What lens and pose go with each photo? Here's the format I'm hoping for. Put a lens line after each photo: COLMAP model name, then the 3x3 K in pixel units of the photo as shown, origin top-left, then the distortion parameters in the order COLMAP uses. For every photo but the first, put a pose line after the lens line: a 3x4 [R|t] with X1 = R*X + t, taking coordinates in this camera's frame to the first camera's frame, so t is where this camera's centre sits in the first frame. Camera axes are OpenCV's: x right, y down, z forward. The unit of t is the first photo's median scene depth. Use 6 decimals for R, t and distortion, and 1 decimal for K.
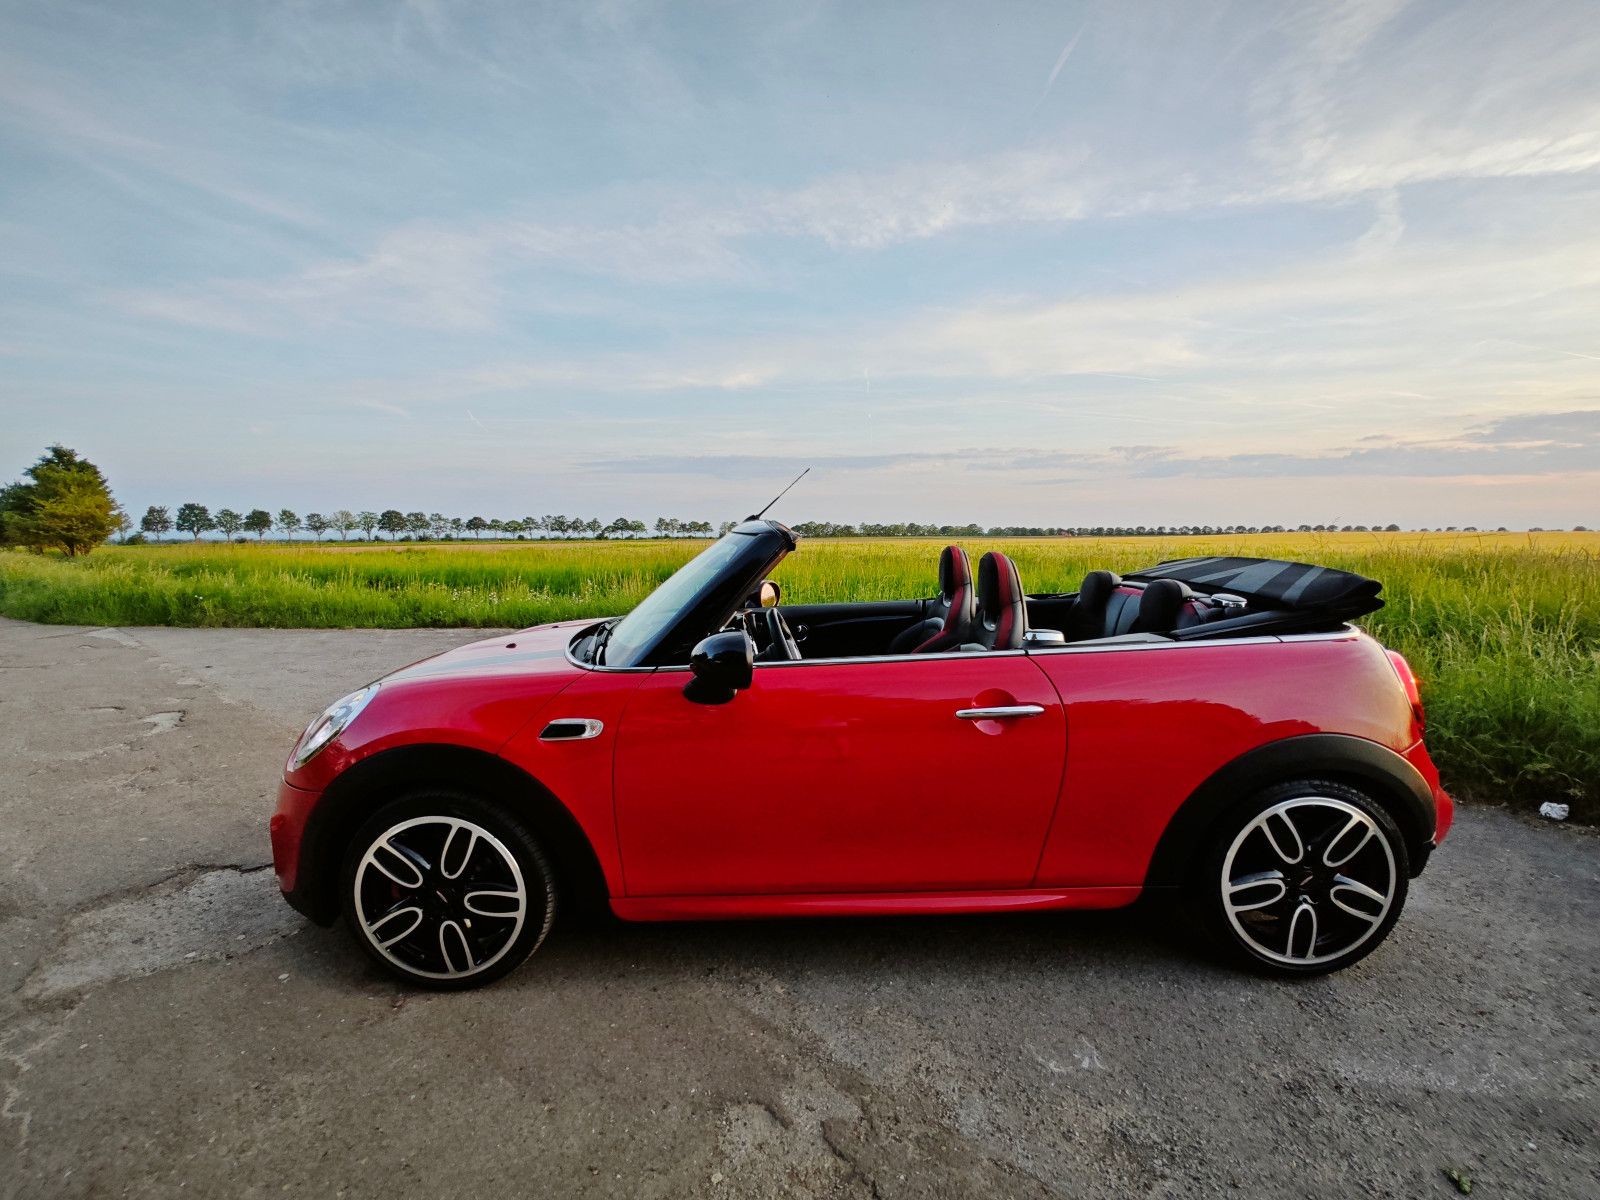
lens RADIAL K [[702.4, 0, 799.4], [0, 702.4, 599.8], [0, 0, 1]] dist [-0.003849, 0.000818]
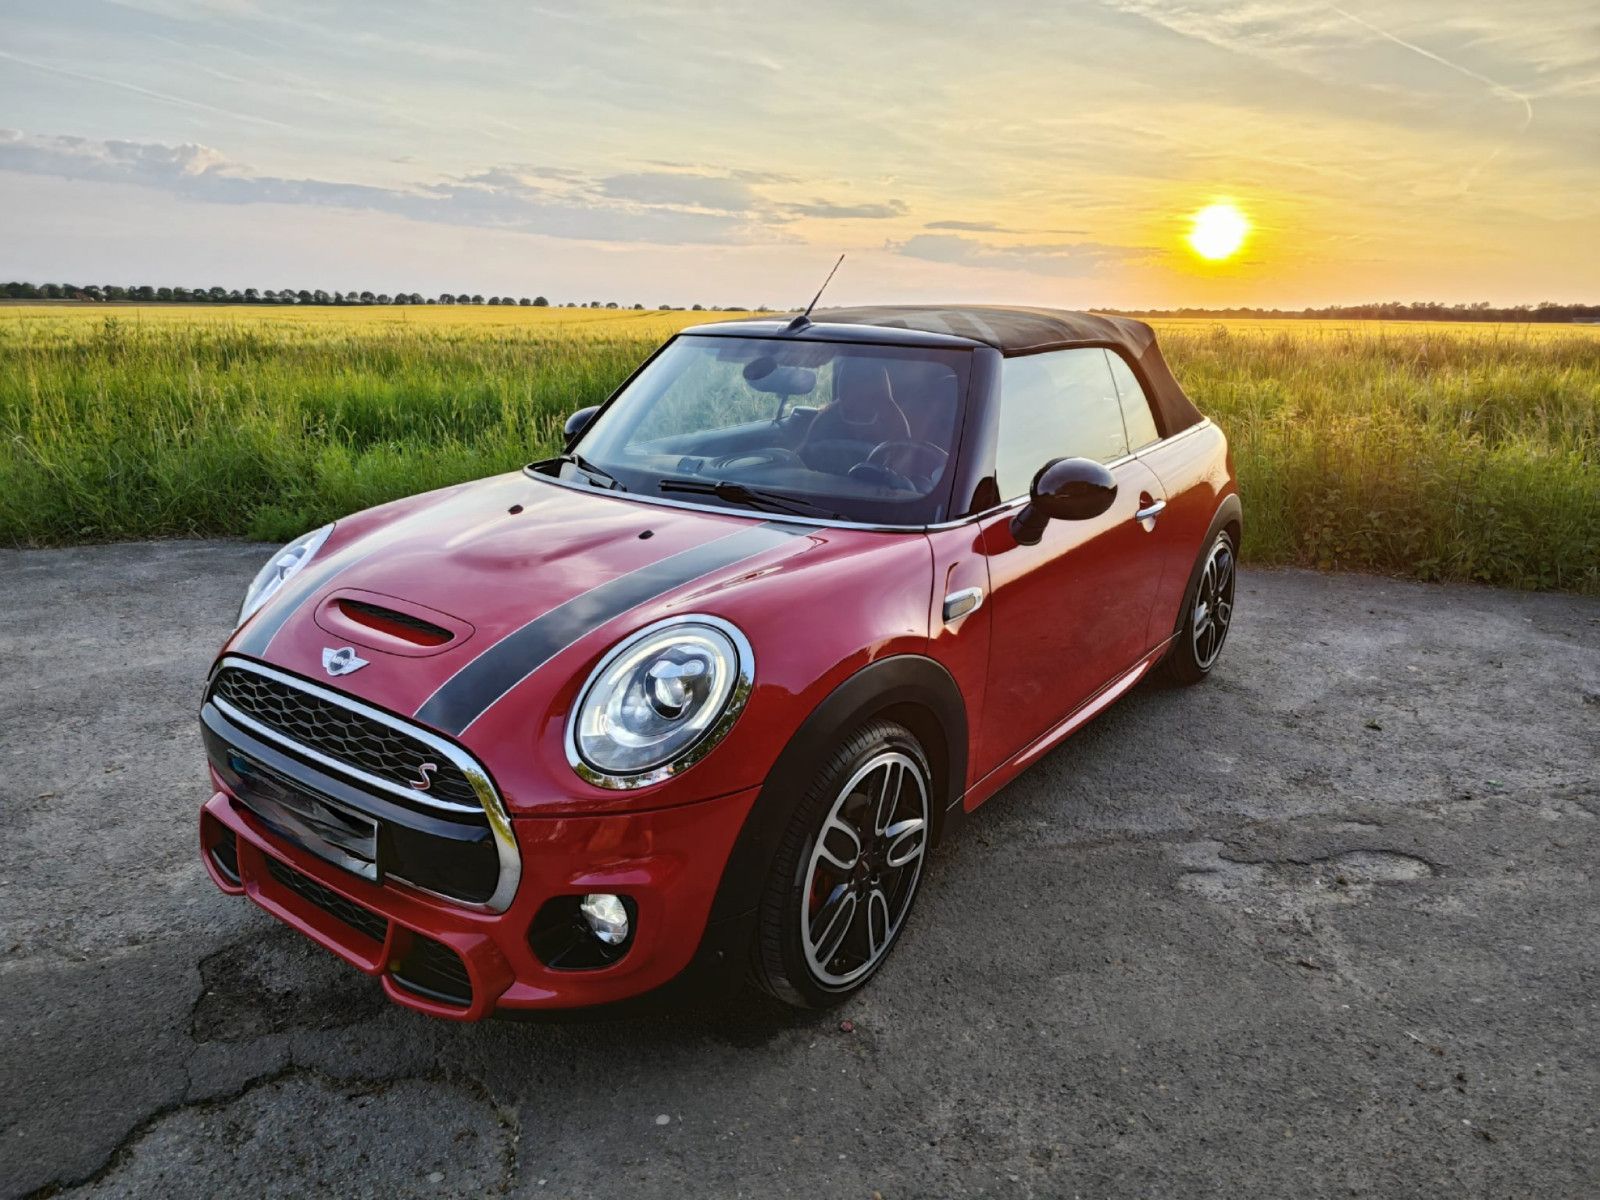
lens RADIAL K [[1094.9, 0, 799.1], [0, 1094.9, 603.7], [0, 0, 1]] dist [0.037624, -0.031193]
pose [[0.572623, -0.195112, 0.796263, -0.124506], [0.052629, 0.978012, 0.201799, -0.006891], [-0.818128, -0.073648, 0.570300, 0.037722]]
